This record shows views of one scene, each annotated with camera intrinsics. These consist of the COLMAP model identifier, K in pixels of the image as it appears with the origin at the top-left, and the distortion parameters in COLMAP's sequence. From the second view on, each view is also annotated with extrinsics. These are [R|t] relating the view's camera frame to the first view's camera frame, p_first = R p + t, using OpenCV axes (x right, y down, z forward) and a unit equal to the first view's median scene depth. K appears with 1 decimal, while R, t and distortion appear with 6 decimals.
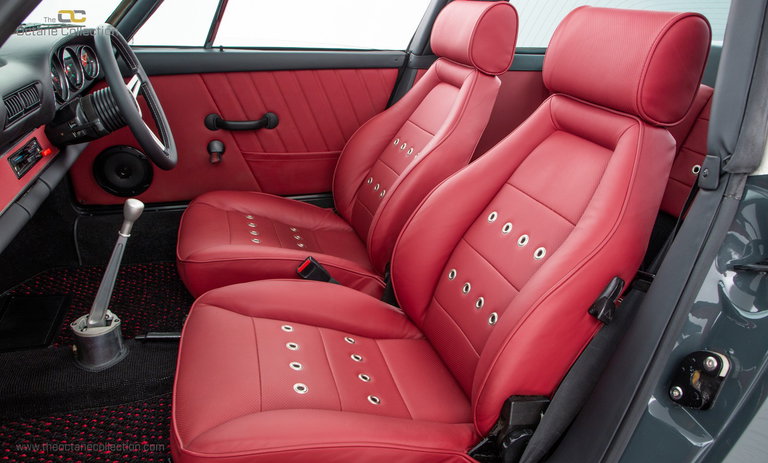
lens RADIAL K [[557.2, 0, 386.4], [0, 557.2, 233.0], [0, 0, 1]] dist [-0.064481, 0.029050]
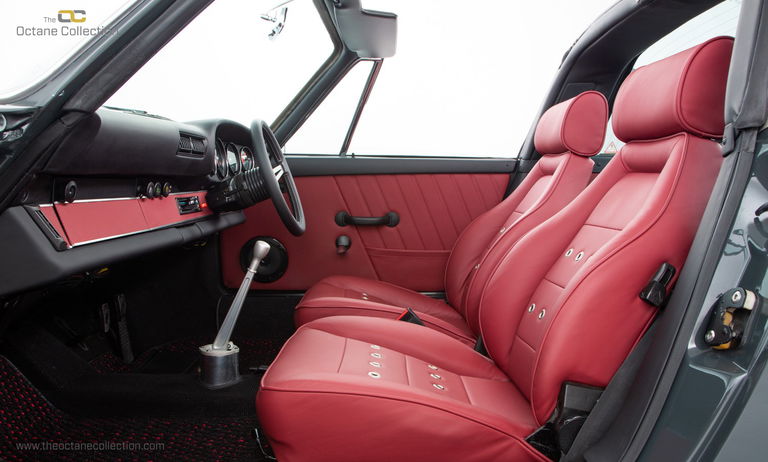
lens RADIAL K [[557.2, 0, 383.3], [0, 557.2, 229.5], [0, 0, 1]] dist [-0.064481, 0.029050]
pose [[0.967793, 0.001875, -0.251739, 0.079517], [-0.071951, 0.960320, -0.269458, 0.169466], [0.241245, 0.278893, 0.929527, -0.059469]]
